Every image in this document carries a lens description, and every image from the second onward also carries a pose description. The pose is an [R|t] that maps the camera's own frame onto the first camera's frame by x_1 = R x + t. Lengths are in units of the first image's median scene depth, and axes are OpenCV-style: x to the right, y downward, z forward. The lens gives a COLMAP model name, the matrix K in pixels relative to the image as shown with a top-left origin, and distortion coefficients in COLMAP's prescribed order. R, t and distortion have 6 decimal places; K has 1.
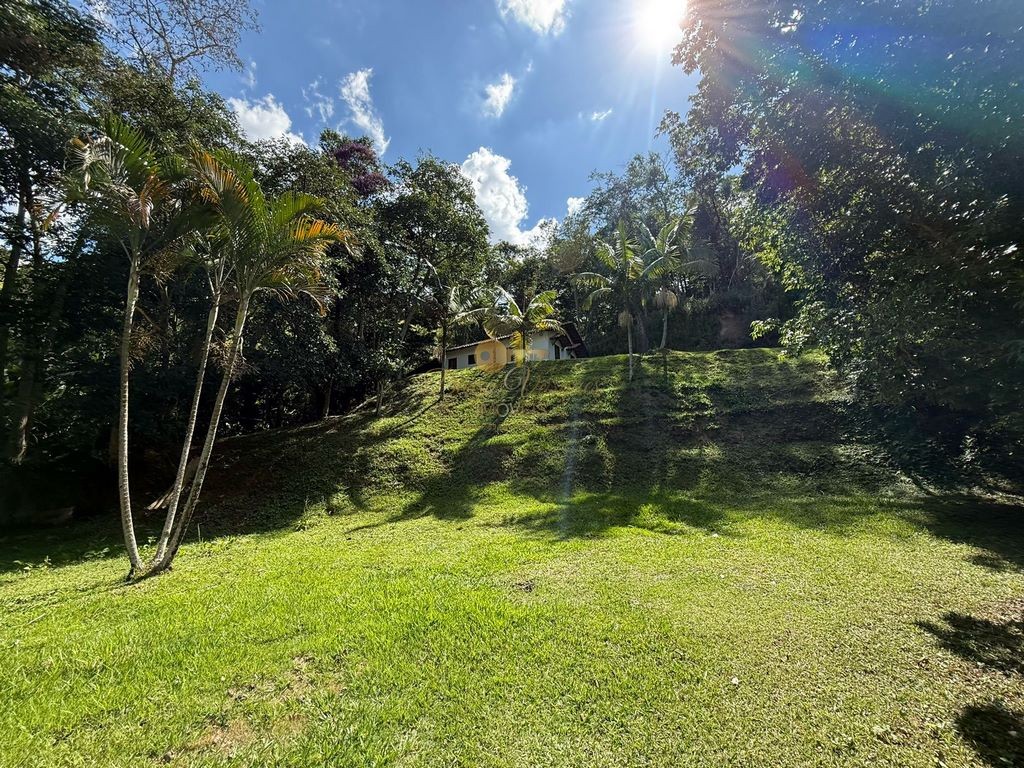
lens RADIAL K [[406.7, 0, 512.3], [0, 406.7, 376.9], [0, 0, 1]] dist [0.003105, -0.000773]
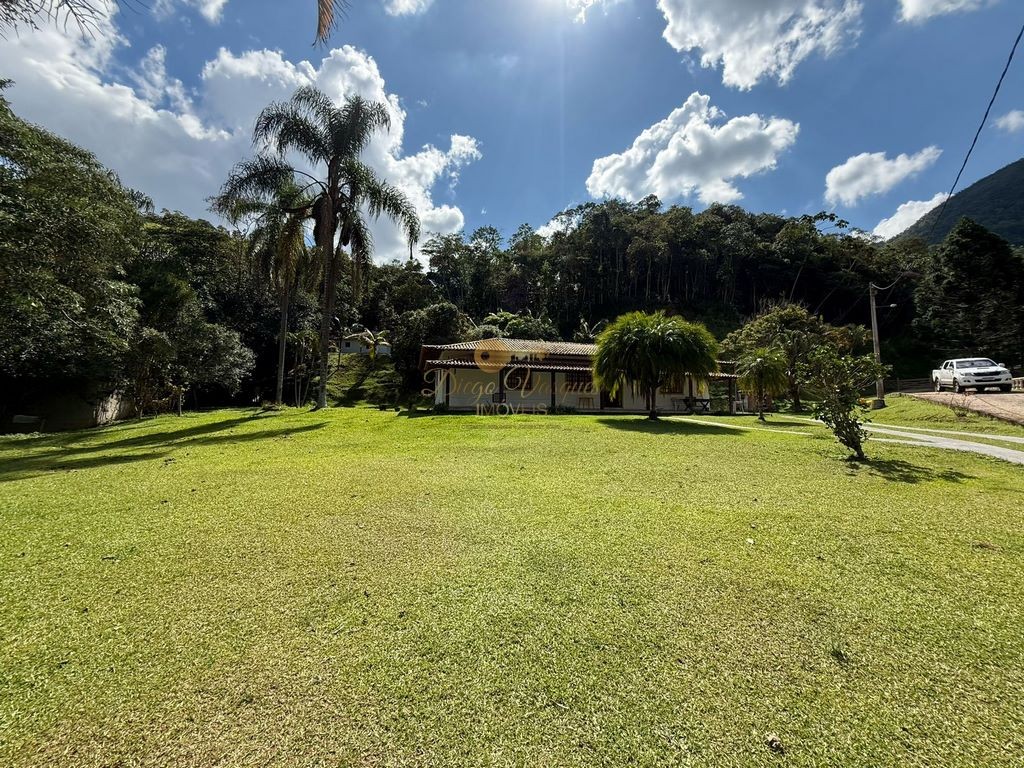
lens RADIAL K [[406.7, 0, 512.3], [0, 406.7, 376.9], [0, 0, 1]] dist [0.003105, -0.000773]
pose [[0.937009, 0.079947, 0.340033, -0.022292], [-0.122681, 0.986762, 0.106062, -0.378077], [-0.327053, -0.141096, 0.934413, -2.162804]]
